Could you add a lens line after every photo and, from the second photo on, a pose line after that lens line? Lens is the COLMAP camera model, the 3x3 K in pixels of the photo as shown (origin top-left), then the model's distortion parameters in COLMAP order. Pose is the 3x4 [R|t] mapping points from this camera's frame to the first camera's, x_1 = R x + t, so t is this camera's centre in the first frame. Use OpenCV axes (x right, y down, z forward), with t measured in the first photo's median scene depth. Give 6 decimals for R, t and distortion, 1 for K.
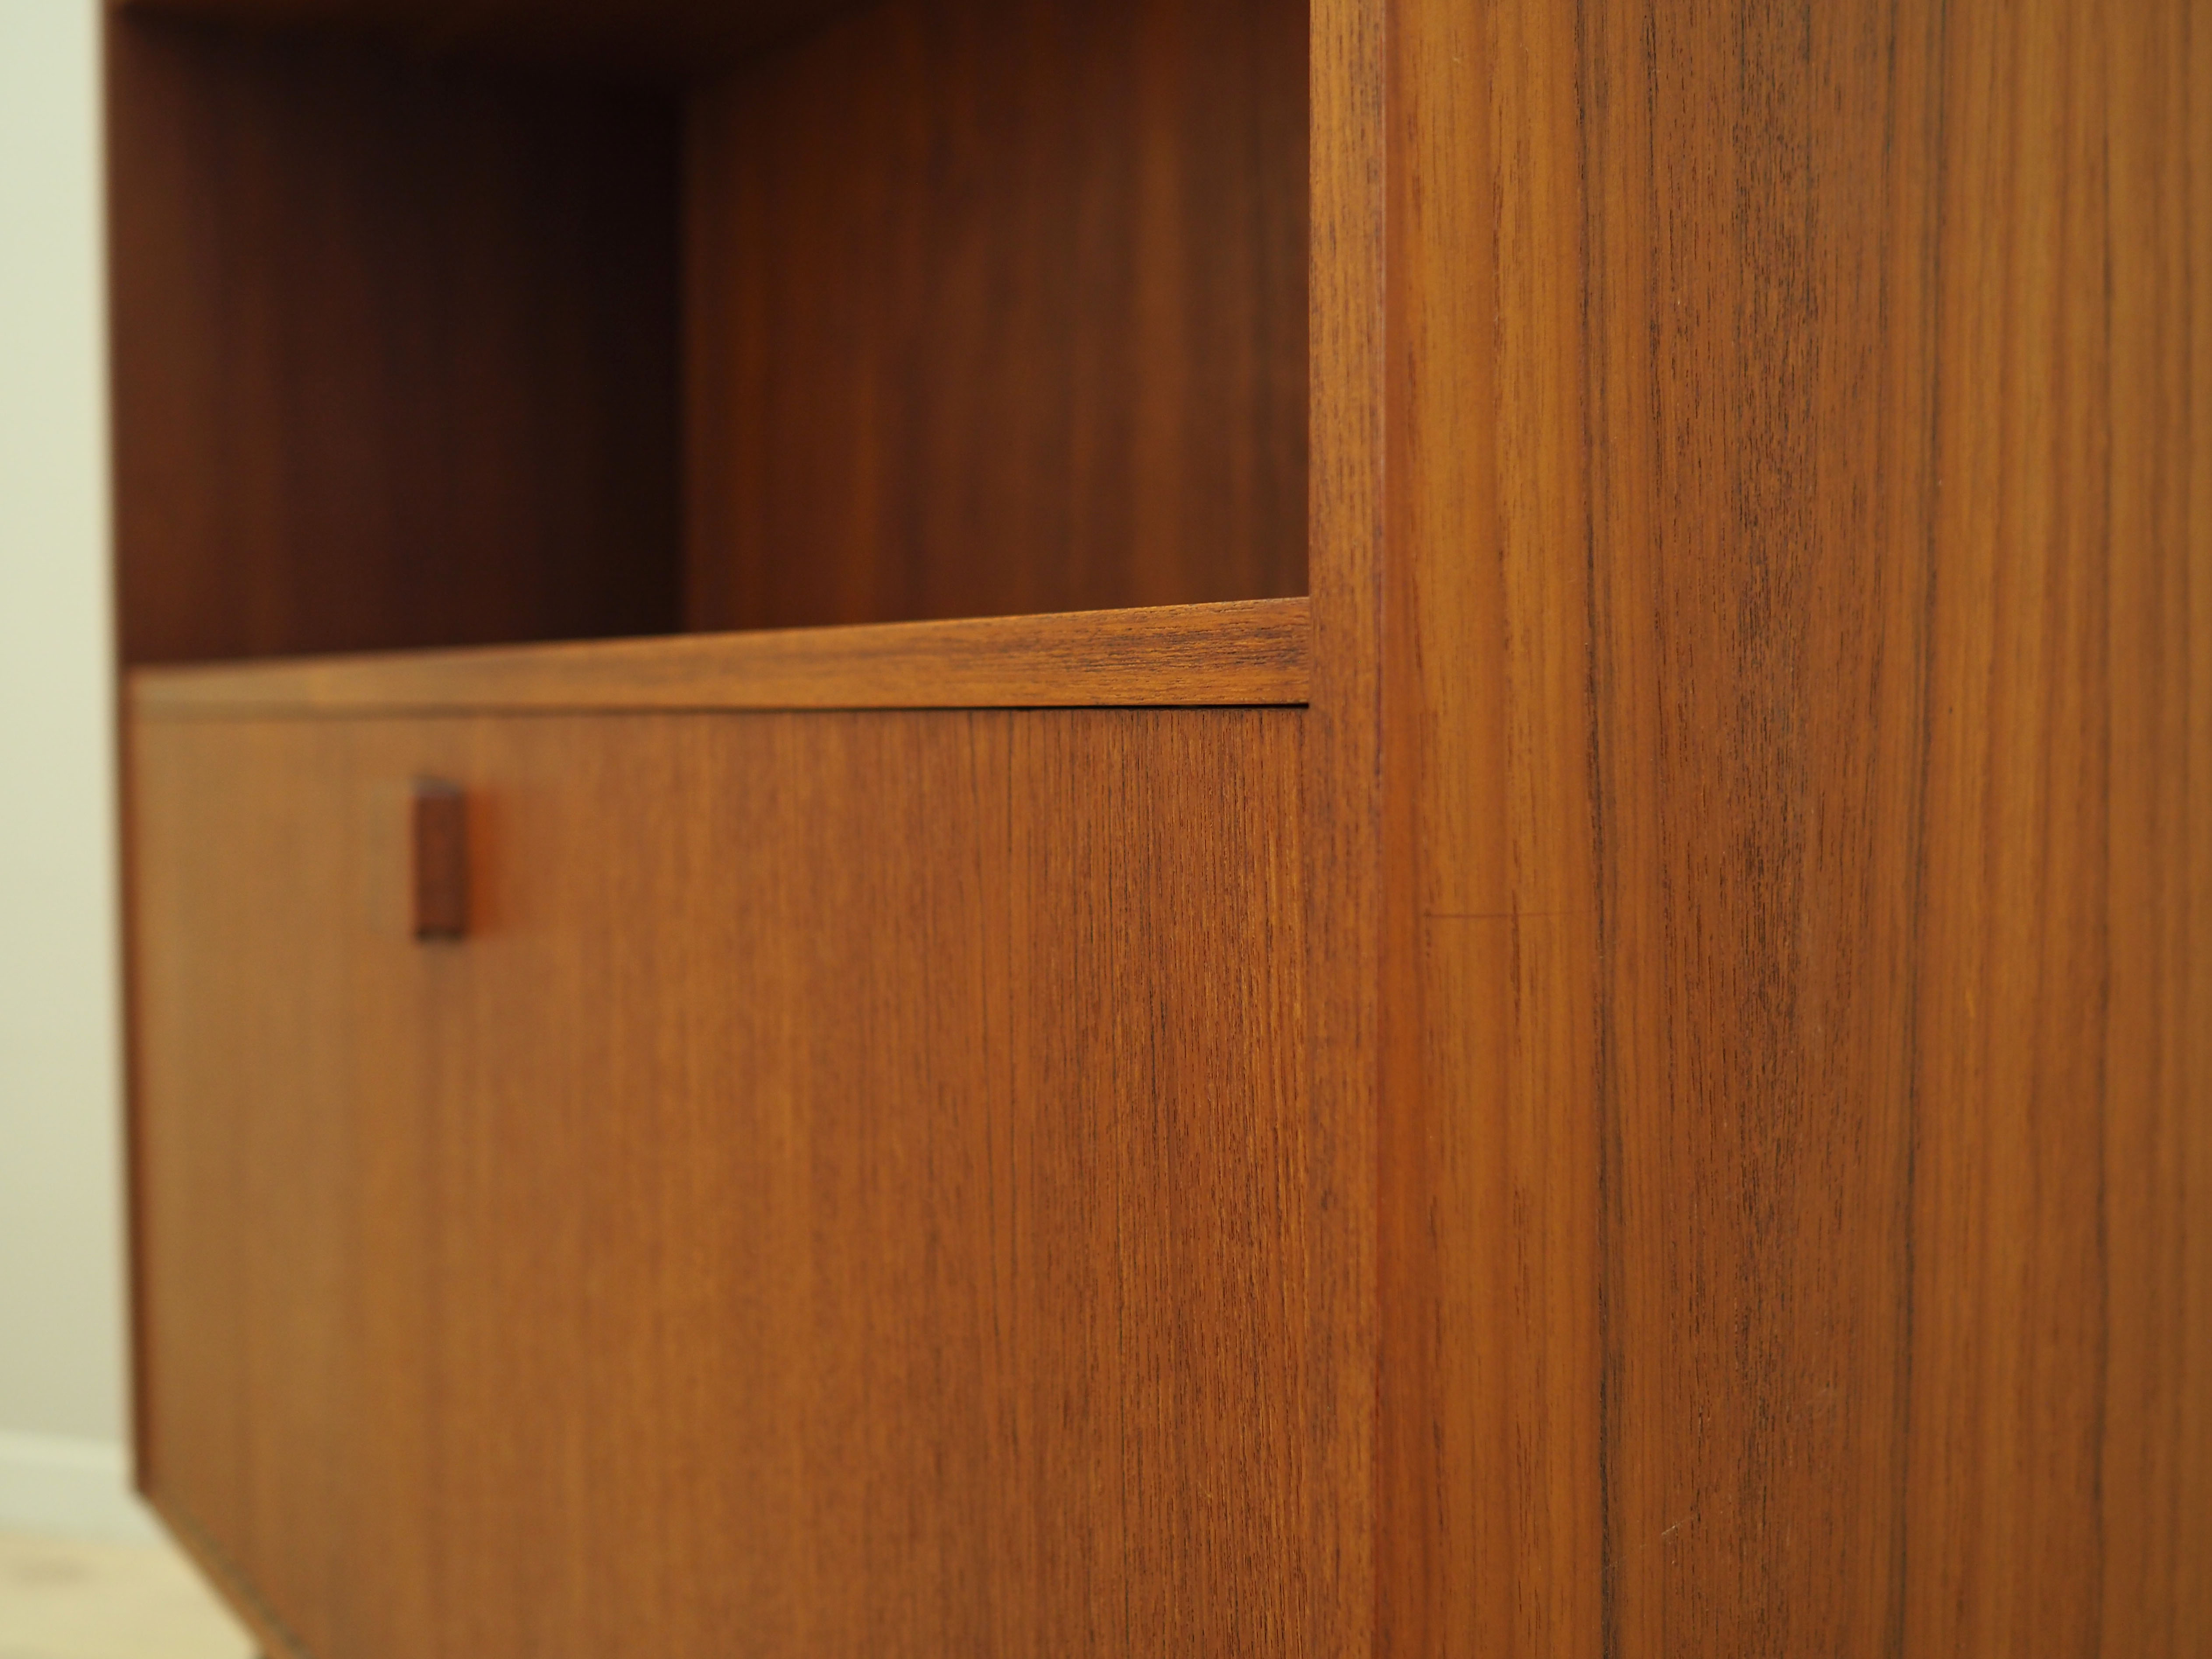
lens RADIAL K [[2629.6, 0, 1102.3], [0, 2629.6, 814.5], [0, 0, 1]] dist [-0.038015, 0.000000]
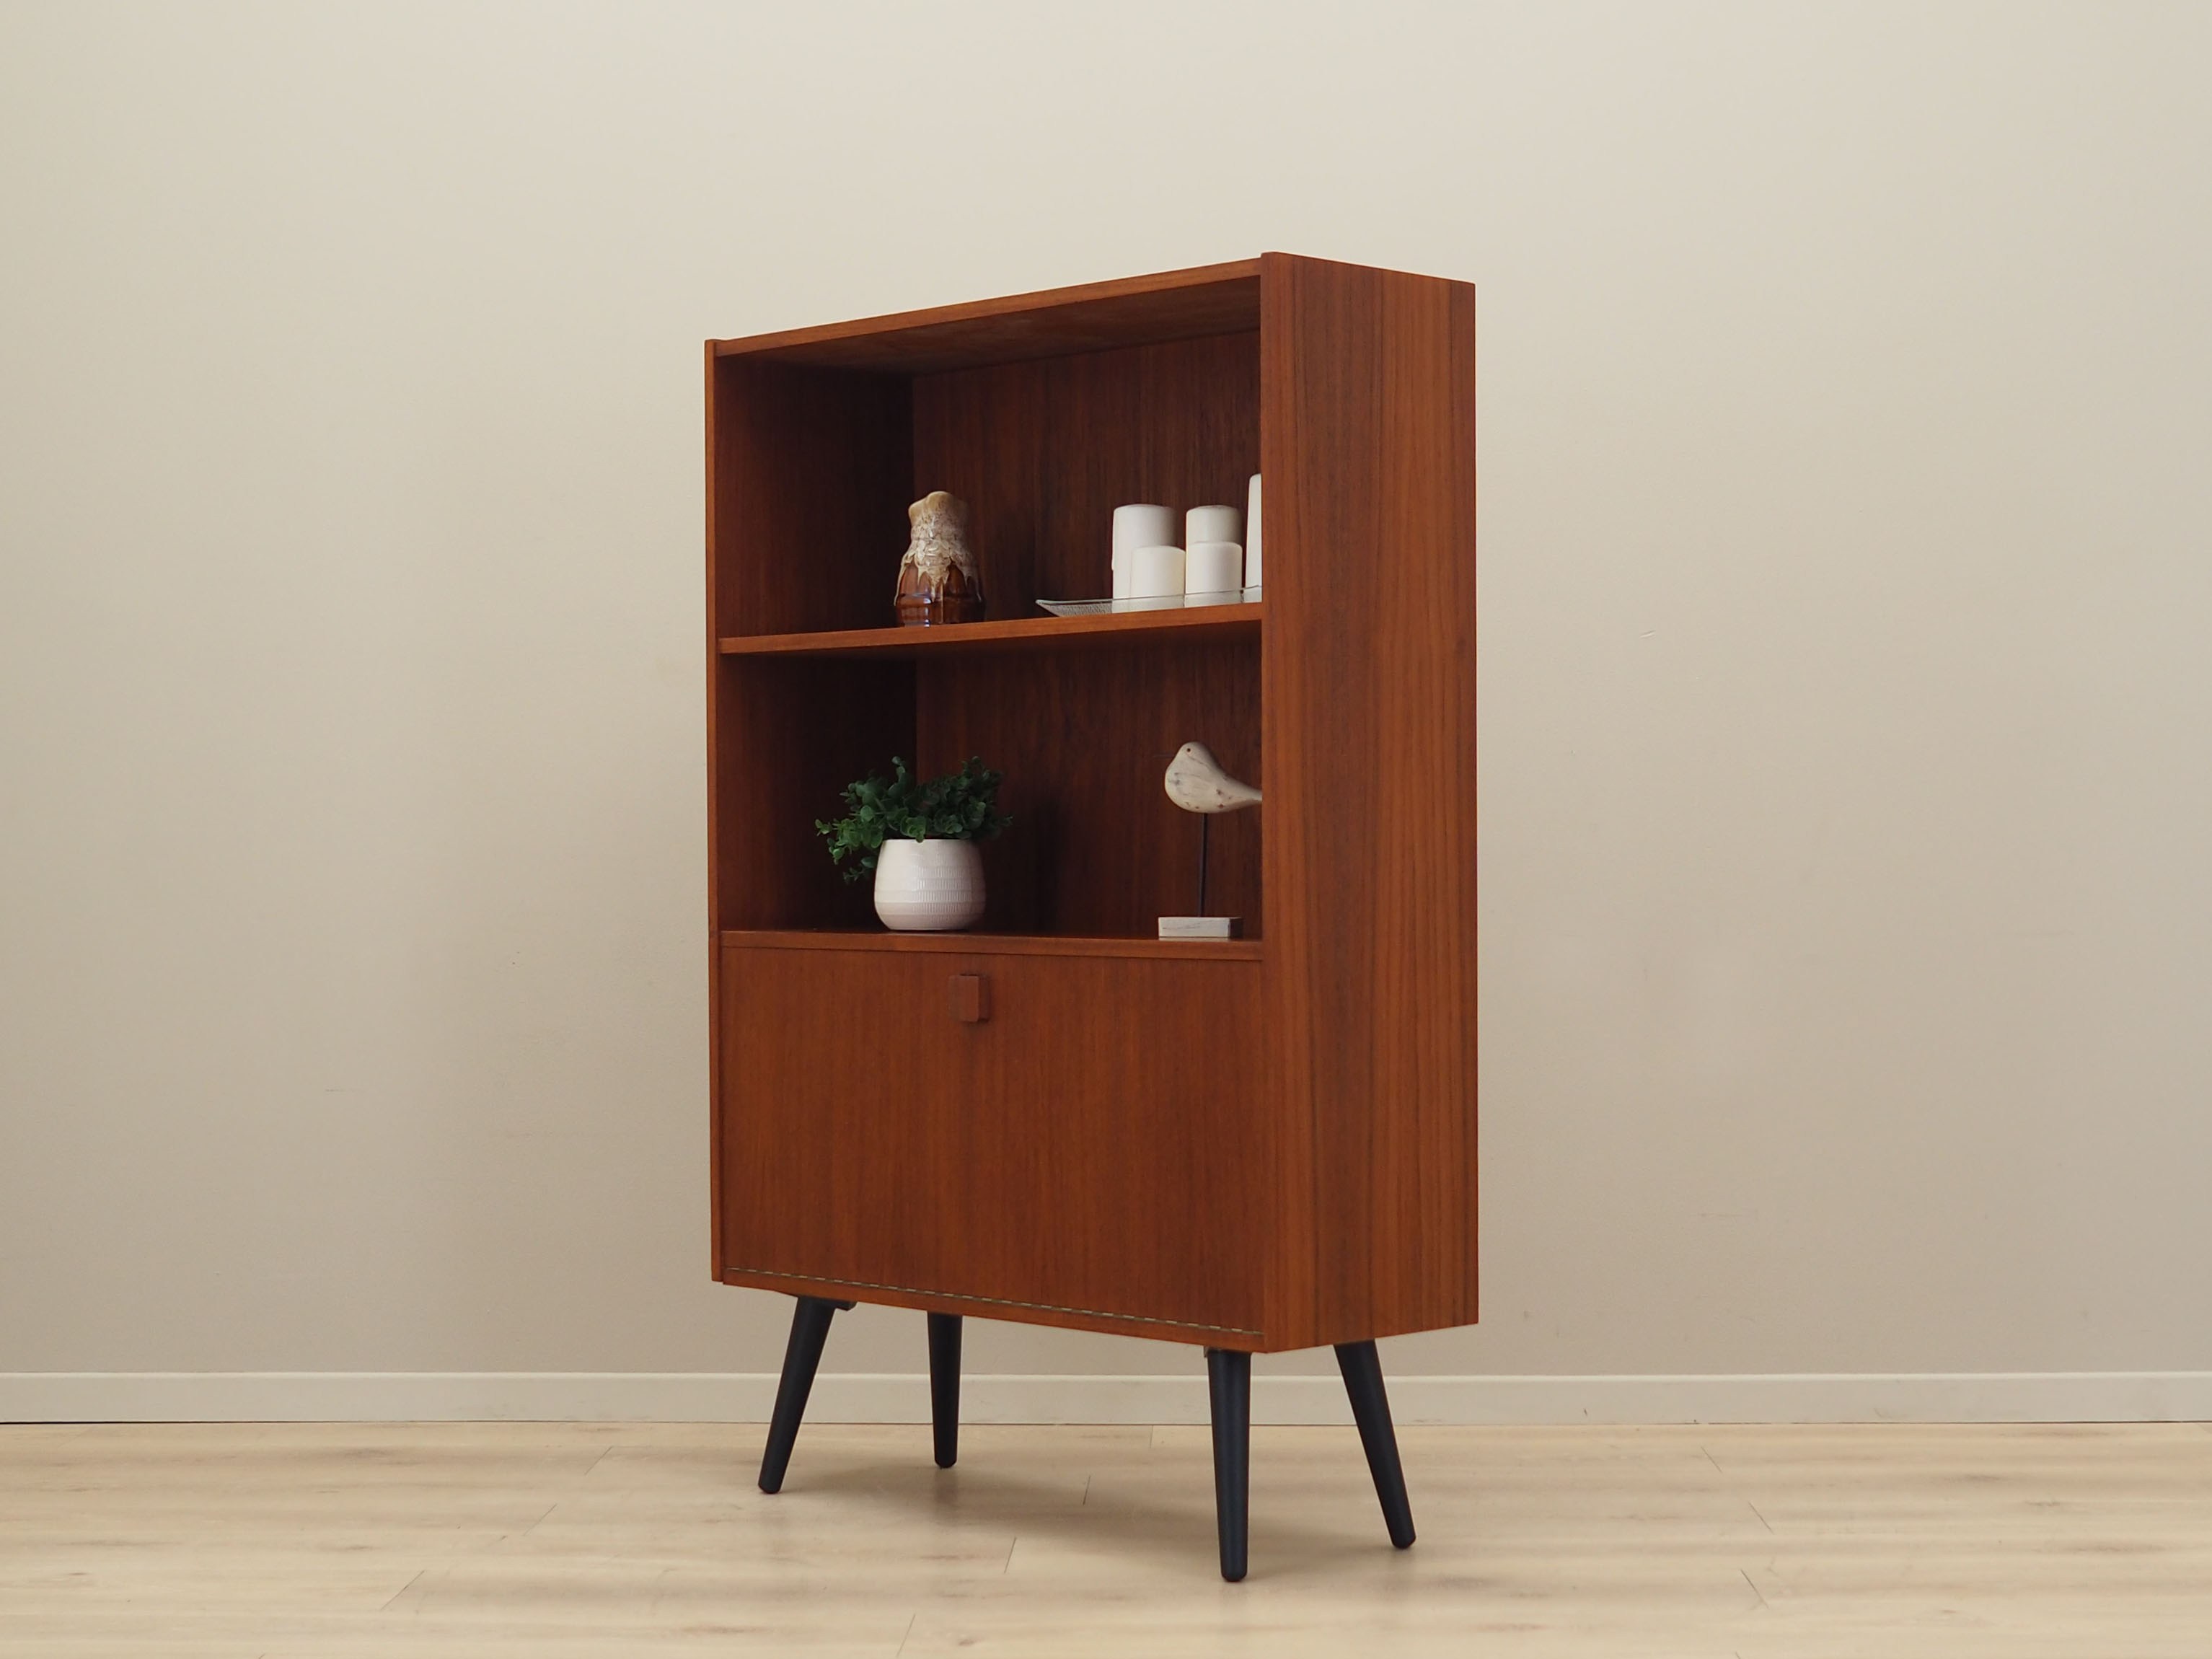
lens RADIAL K [[2630.0, 0, 1114.4], [0, 2630.0, 833.6], [0, 0, 1]] dist [-0.038015, 0.000000]
pose [[0.995496, -0.001338, 0.094796, -0.689609], [0.007582, 0.997821, -0.065536, 0.049777], [-0.094502, 0.065959, 0.993337, -4.137726]]
